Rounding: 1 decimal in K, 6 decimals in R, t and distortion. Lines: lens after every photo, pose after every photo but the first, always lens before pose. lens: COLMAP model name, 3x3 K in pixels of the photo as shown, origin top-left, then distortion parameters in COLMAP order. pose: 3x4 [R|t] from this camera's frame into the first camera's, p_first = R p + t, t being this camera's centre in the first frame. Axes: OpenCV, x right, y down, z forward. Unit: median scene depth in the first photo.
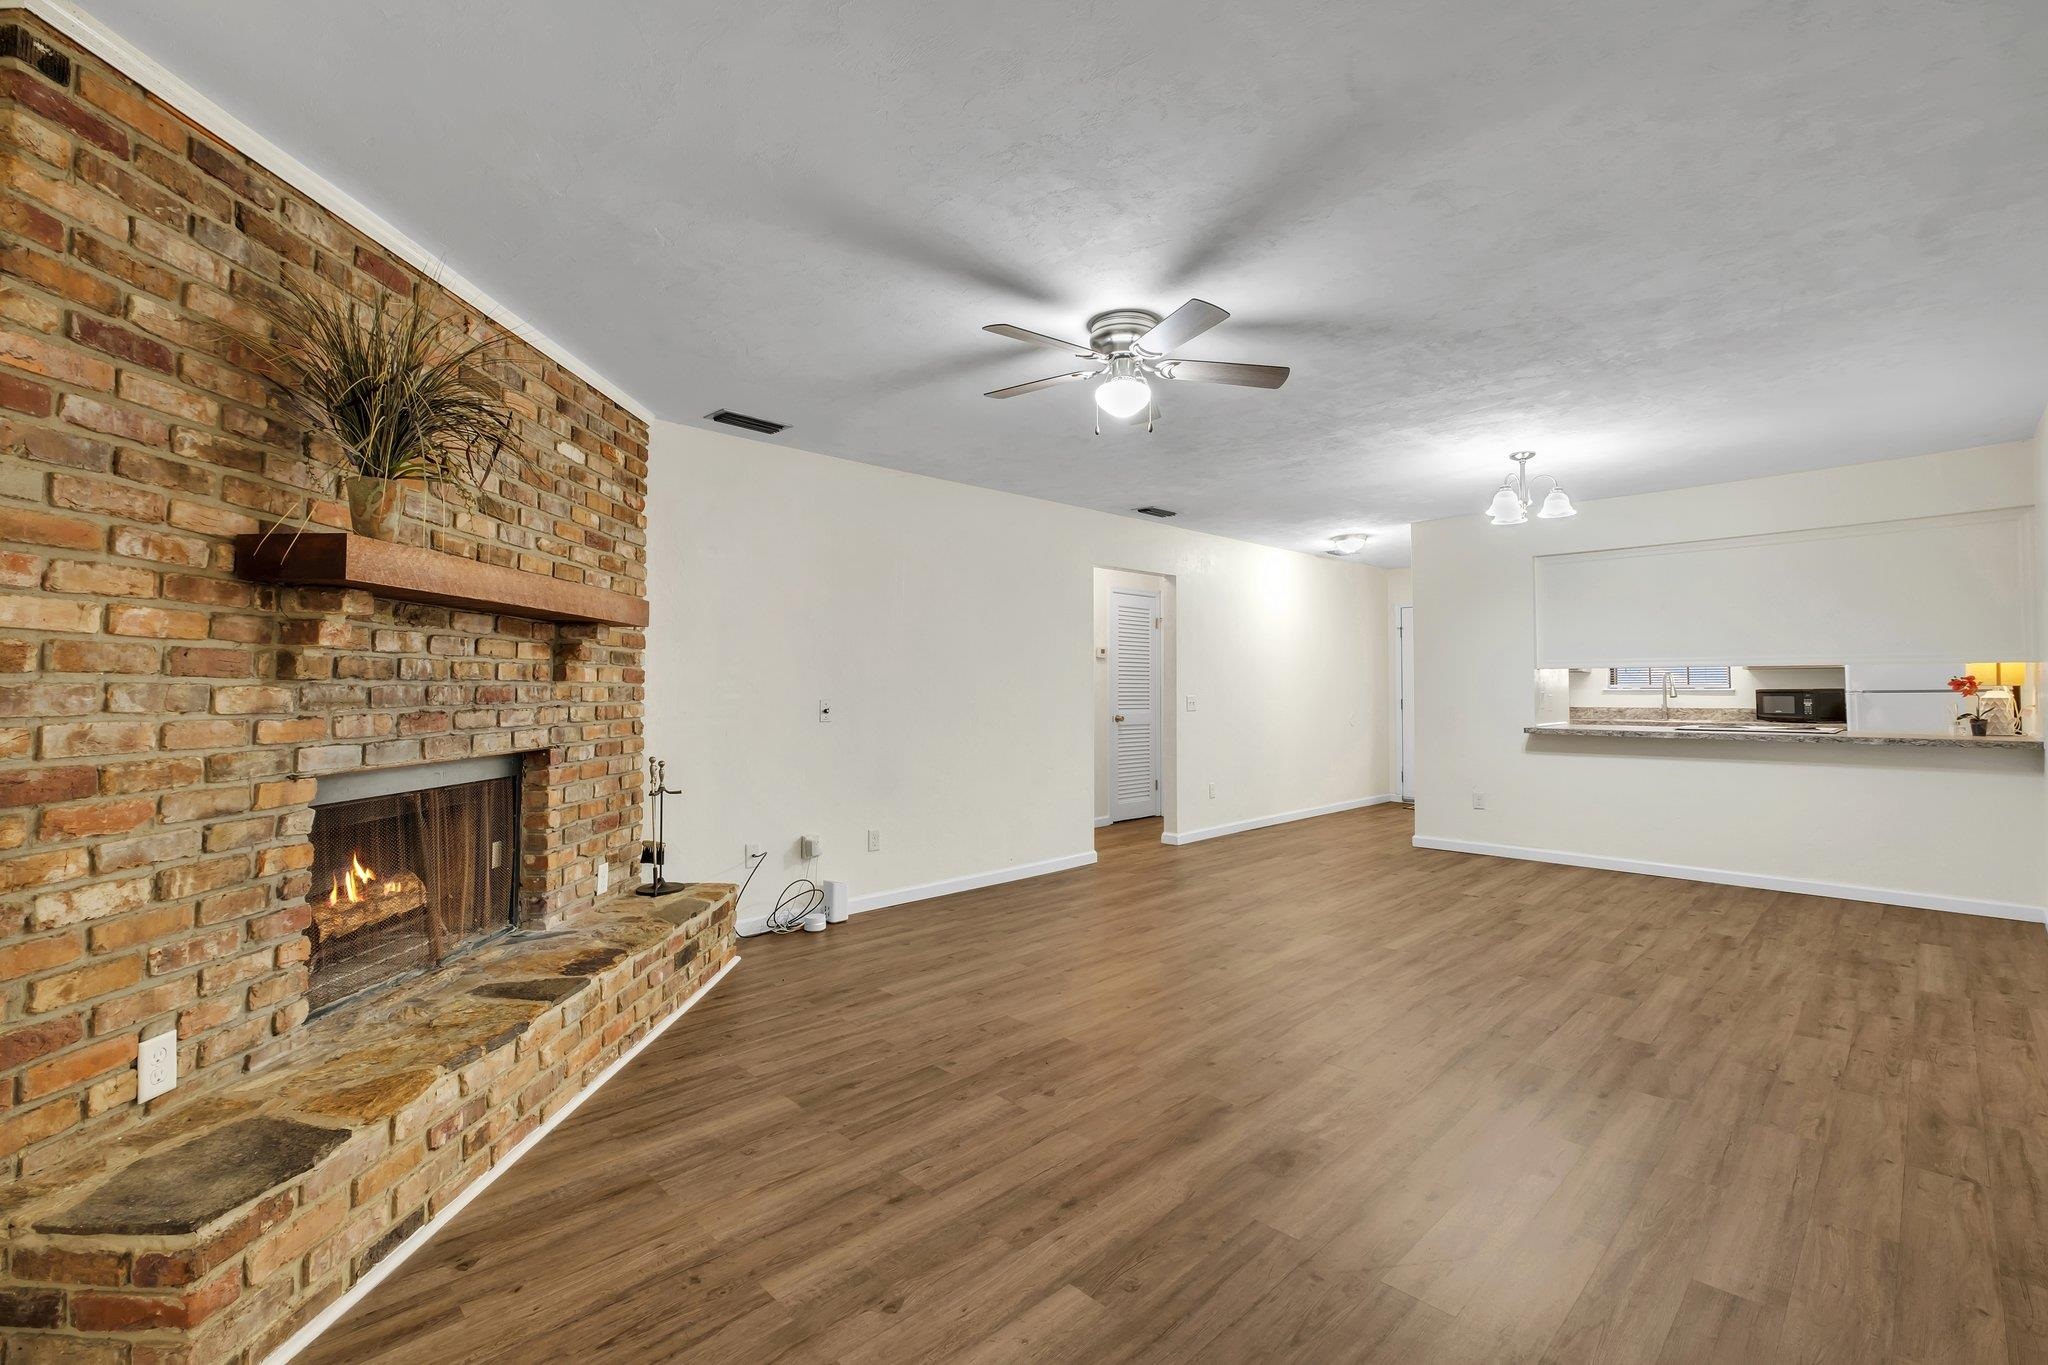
lens RADIAL K [[893.0, 0, 1021.1], [0, 893.0, 661.2], [0, 0, 1]] dist [-0.004062, 0.000895]
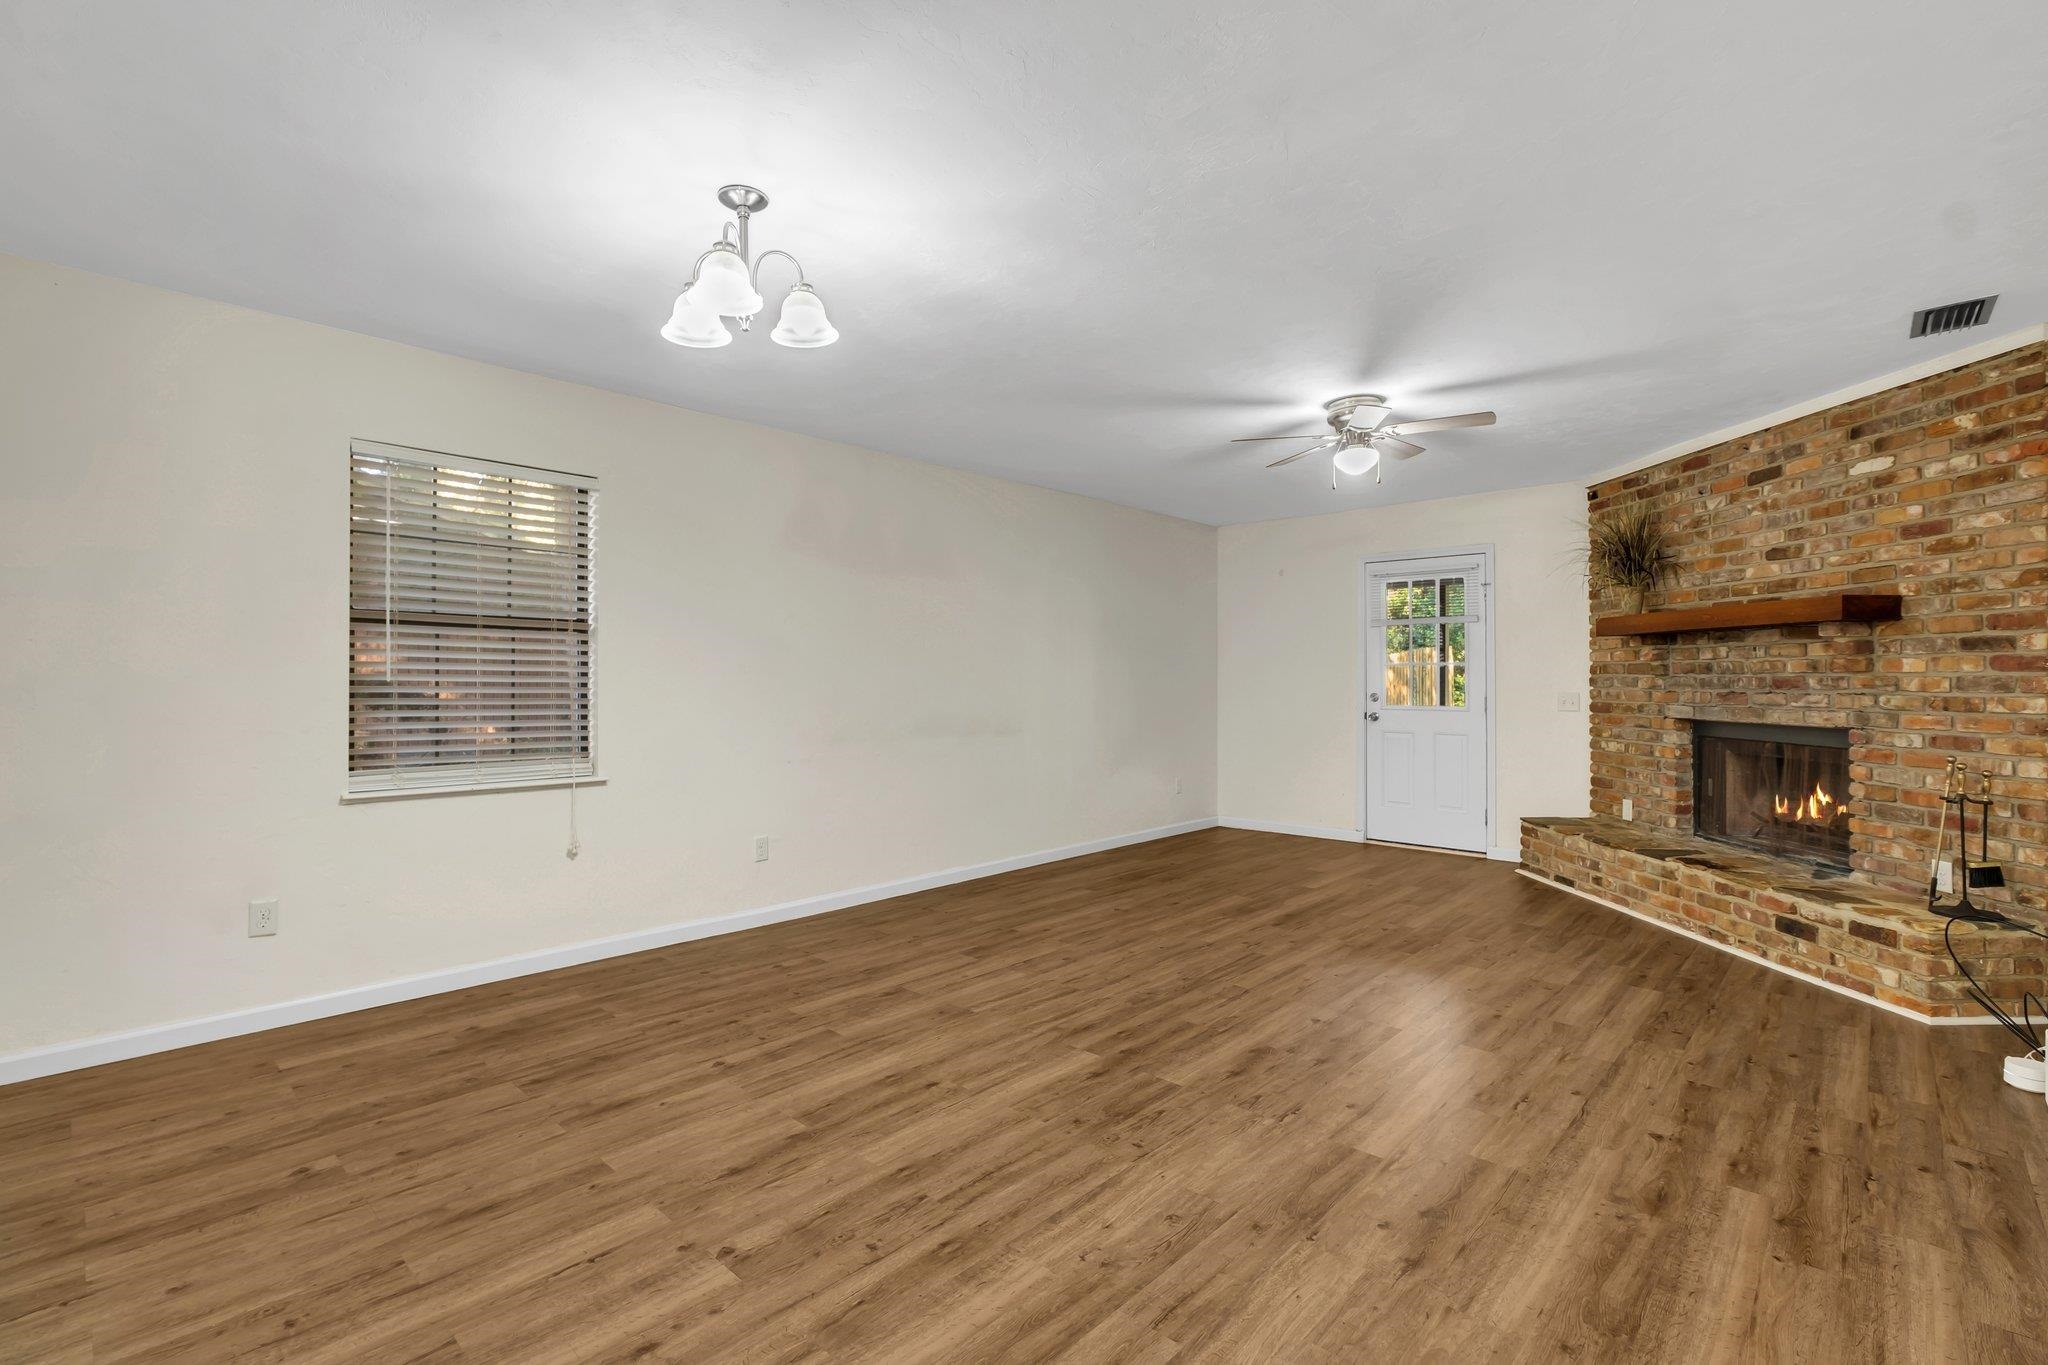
lens RADIAL K [[893.0, 0, 1019.9], [0, 893.0, 674.8], [0, 0, 1]] dist [-0.004062, 0.000895]
pose [[-0.998867, 0.000456, -0.047592, 0.708484], [0.002127, 0.999383, -0.035053, 0.073122], [0.047547, -0.035115, -0.998252, 2.393352]]
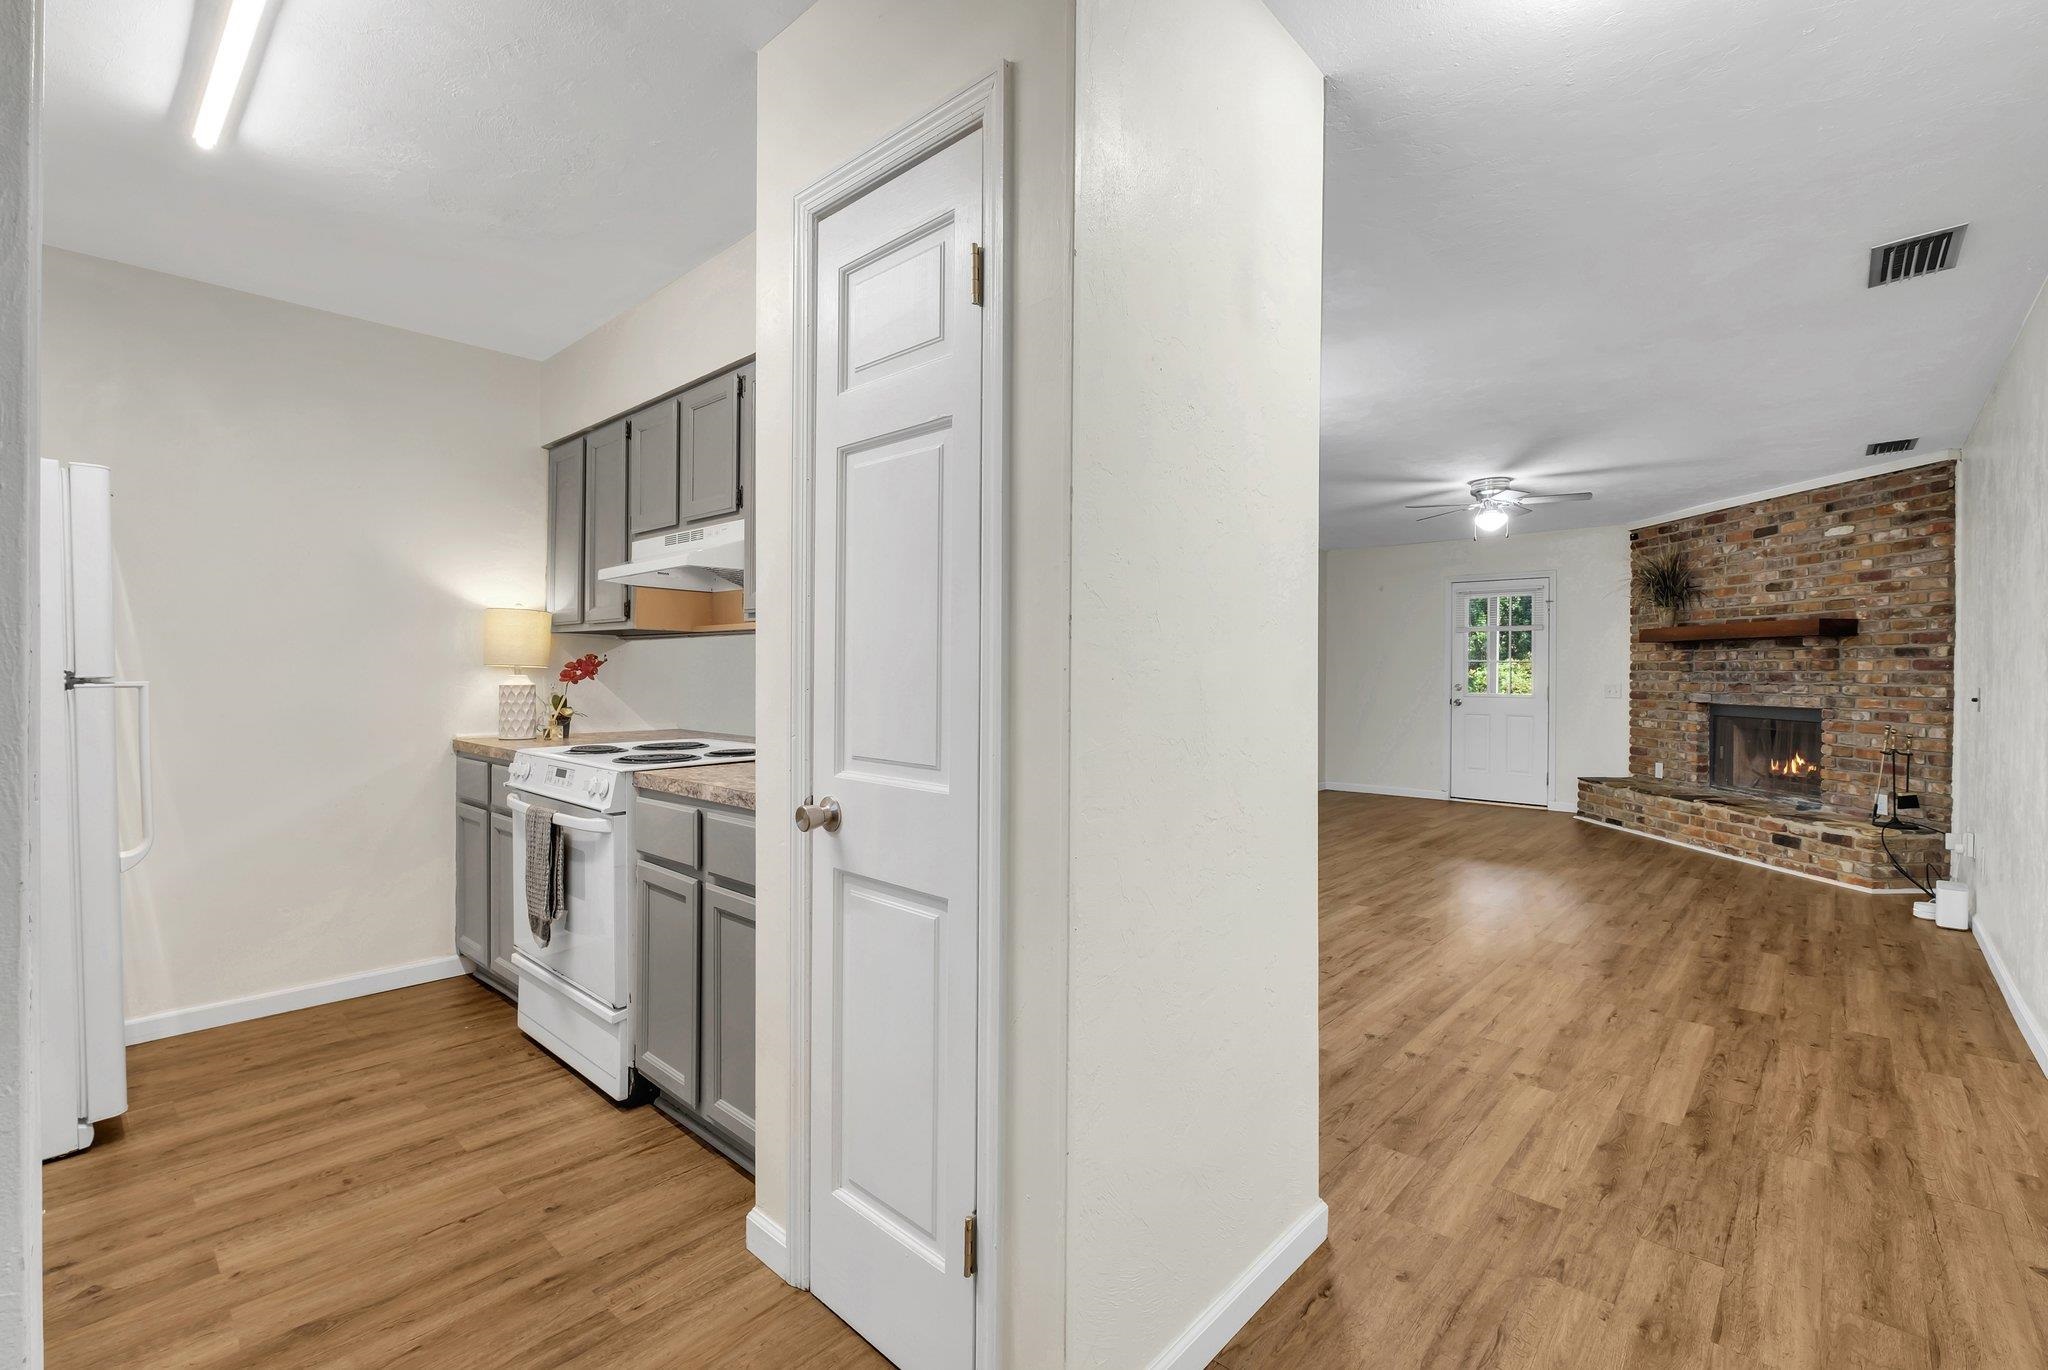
lens RADIAL K [[893.0, 0, 1026.1], [0, 893.0, 675.2], [0, 0, 1]] dist [-0.004062, 0.000895]
pose [[-0.996921, -0.004711, -0.078265, 1.314636], [-0.002697, 0.999663, -0.025817, 0.091813], [0.078360, -0.025526, -0.996598, 2.945839]]
